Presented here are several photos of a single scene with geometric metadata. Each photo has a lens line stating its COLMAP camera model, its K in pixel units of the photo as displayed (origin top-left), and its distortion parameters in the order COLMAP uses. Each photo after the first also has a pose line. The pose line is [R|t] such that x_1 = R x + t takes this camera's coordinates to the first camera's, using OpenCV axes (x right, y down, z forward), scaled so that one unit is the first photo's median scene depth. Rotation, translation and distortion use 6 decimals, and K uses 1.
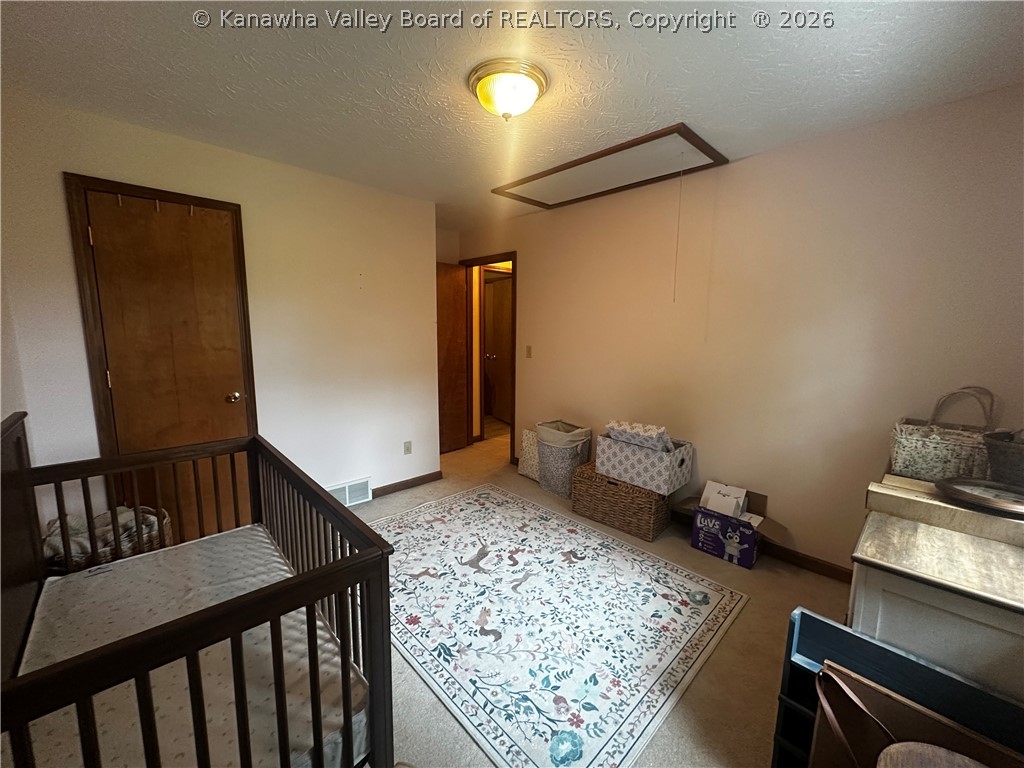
lens RADIAL K [[407.7, 0, 509.2], [0, 407.7, 381.5], [0, 0, 1]] dist [0.000626, 0.000027]
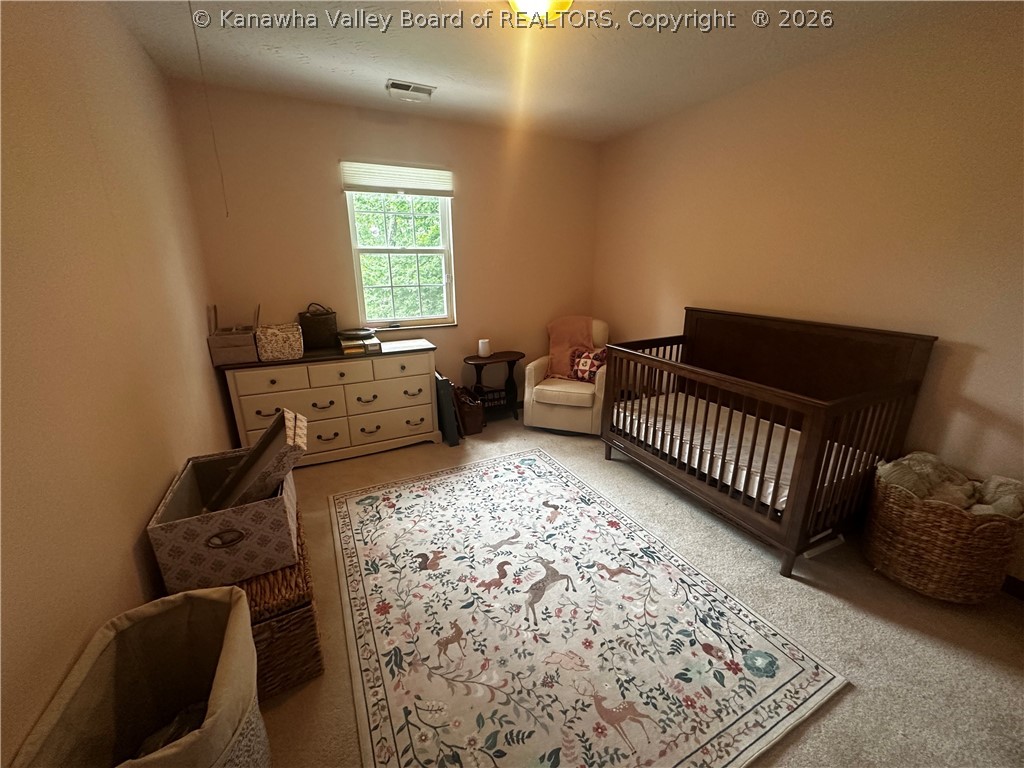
lens RADIAL K [[407.7, 0, 513.8], [0, 407.7, 384.6], [0, 0, 1]] dist [0.000626, 0.000027]
pose [[-0.957620, -0.092703, 0.272708, -0.206627], [0.030015, 0.909520, 0.414576, -0.227627], [-0.286466, 0.405192, -0.868192, 1.641246]]
